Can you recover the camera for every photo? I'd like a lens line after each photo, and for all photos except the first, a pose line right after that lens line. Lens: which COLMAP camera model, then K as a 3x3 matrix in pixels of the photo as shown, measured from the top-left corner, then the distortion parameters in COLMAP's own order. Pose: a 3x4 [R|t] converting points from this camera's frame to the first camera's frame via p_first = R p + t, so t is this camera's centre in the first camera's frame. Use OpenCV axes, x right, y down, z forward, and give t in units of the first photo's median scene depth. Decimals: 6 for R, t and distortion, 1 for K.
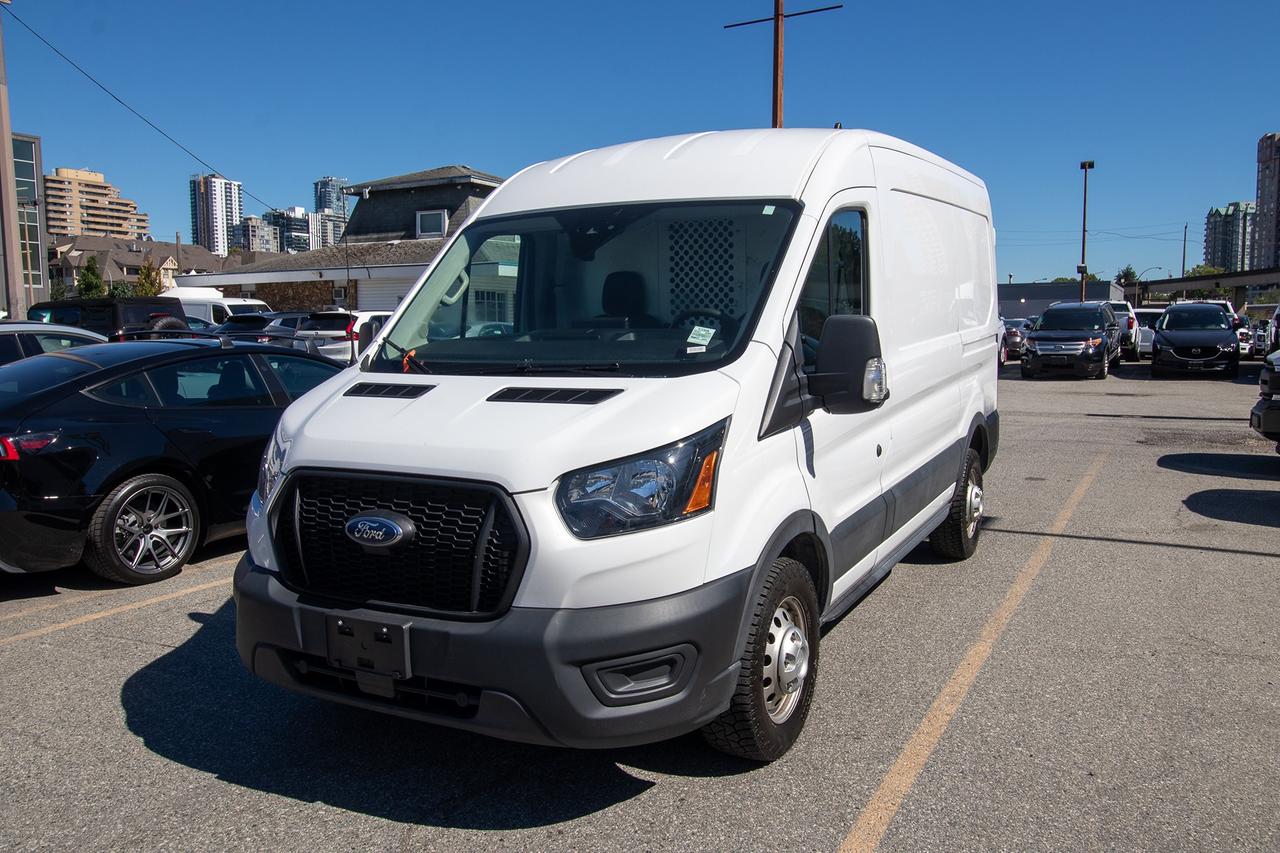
lens RADIAL K [[1011.7, 0, 640.0], [0, 1011.7, 426.5], [0, 0, 1]] dist [0.005342, 0.005210]
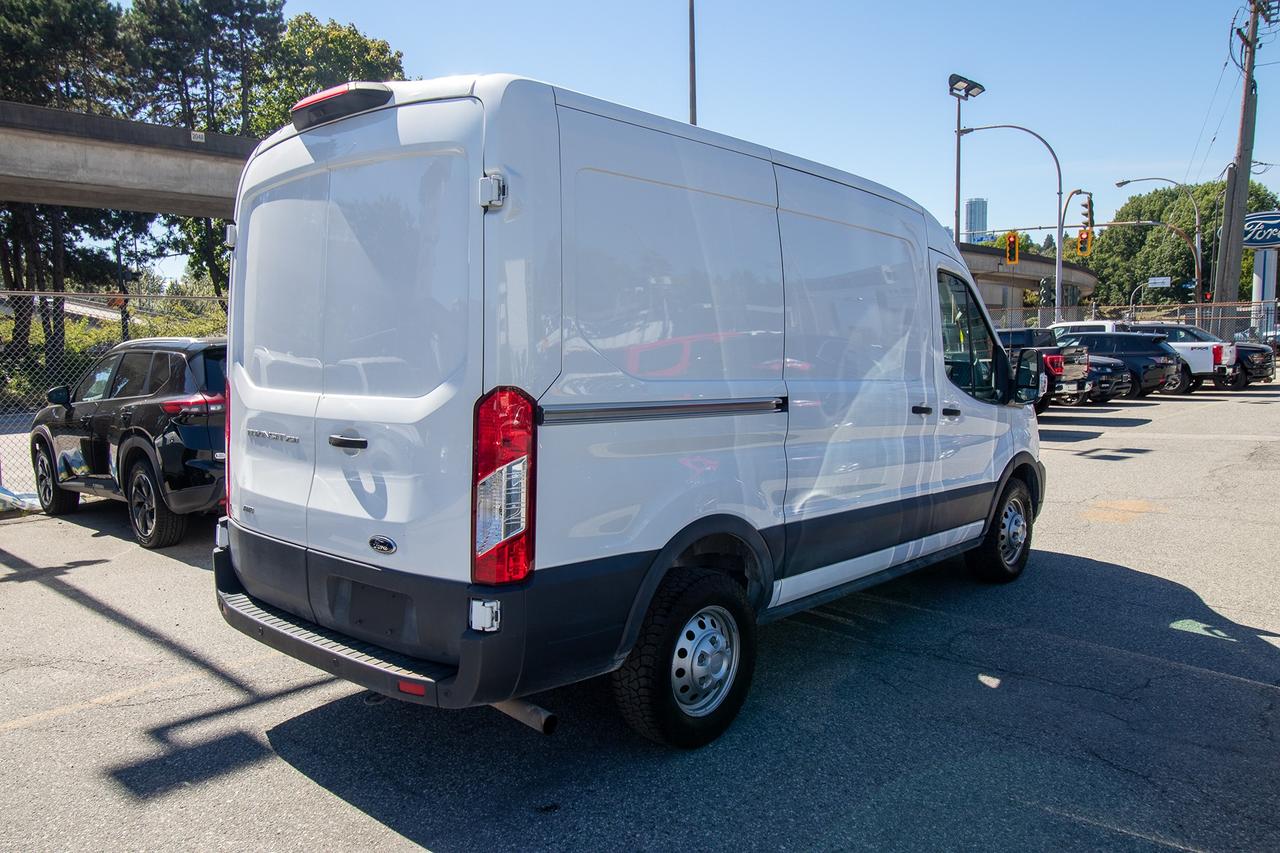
lens RADIAL K [[934.5, 0, 640.0], [0, 934.5, 426.5], [0, 0, 1]] dist [0.004139, 0.001370]
pose [[-0.970255, 0.003030, 0.242068, -0.083240], [0.049705, 0.981111, 0.186949, -0.351293], [-0.236929, 0.193420, -0.952079, 3.131909]]
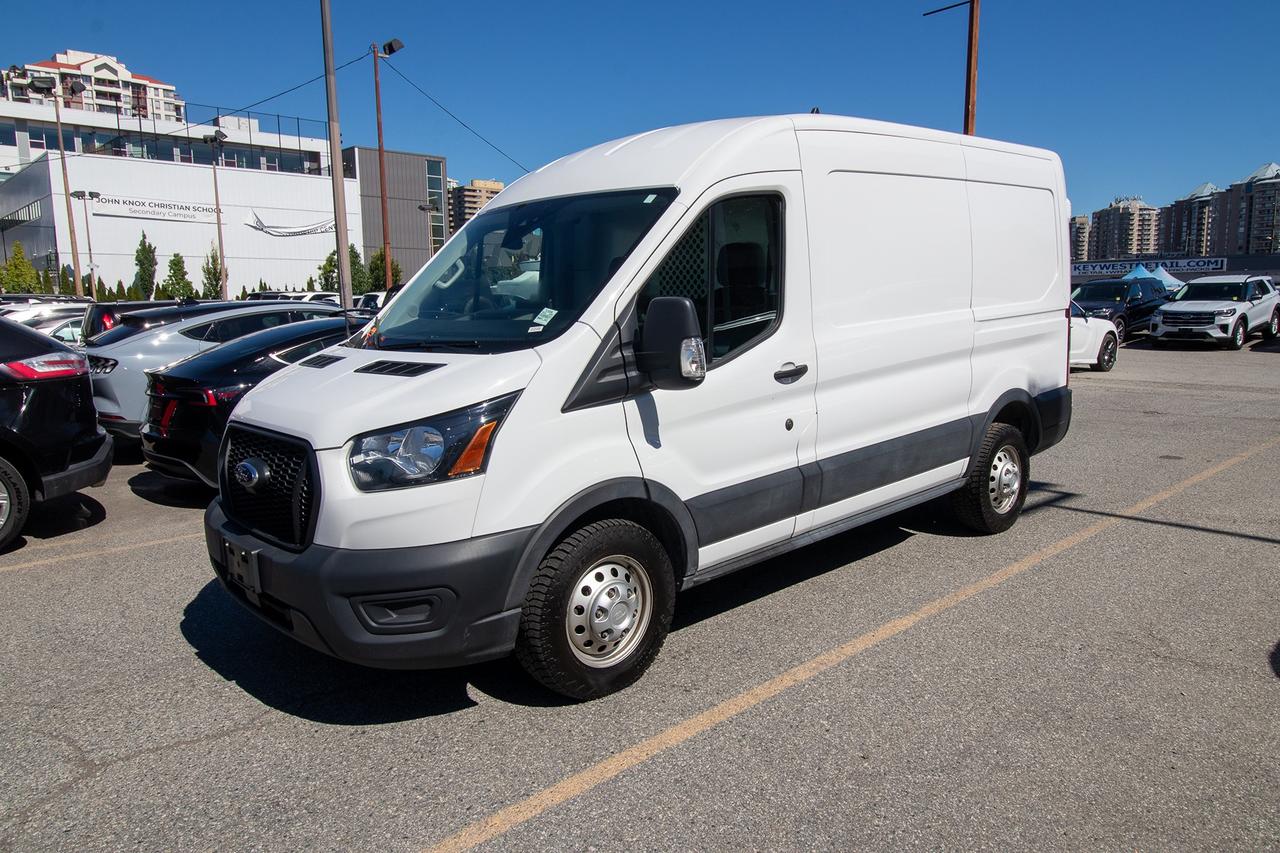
lens RADIAL K [[870.6, 0, 640.0], [0, 870.6, 426.5], [0, 0, 1]] dist [0.005801, 0.001099]
pose [[0.945645, 0.039873, -0.322746, 0.486894], [-0.025031, 0.998435, 0.050008, -0.019874], [0.324235, -0.039211, 0.945164, 0.124127]]
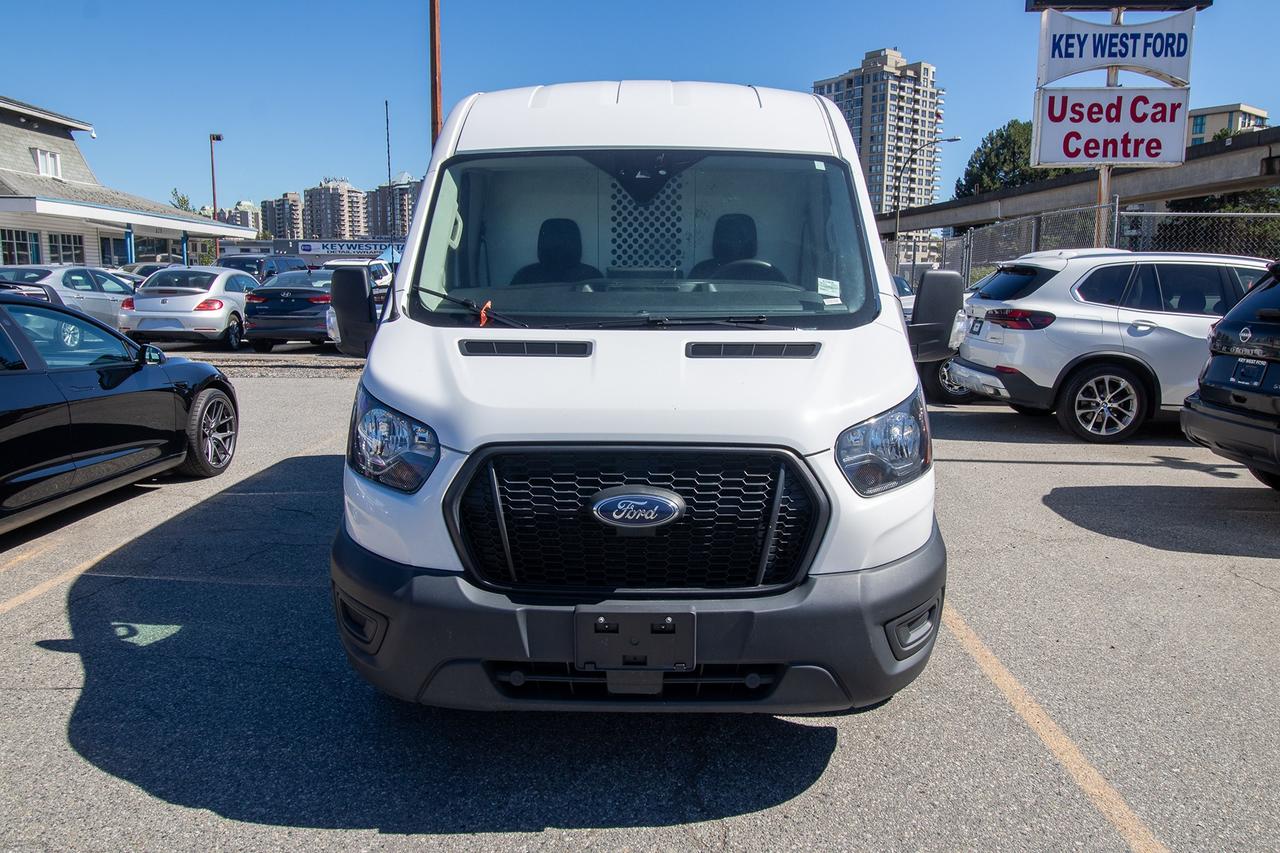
lens RADIAL K [[934.5, 0, 640.0], [0, 934.5, 426.5], [0, 0, 1]] dist [0.004139, 0.001370]
pose [[0.887038, -0.059095, 0.457898, -0.558231], [0.032060, 0.997265, 0.066597, -0.019899], [-0.460581, -0.044394, 0.886507, 0.257837]]
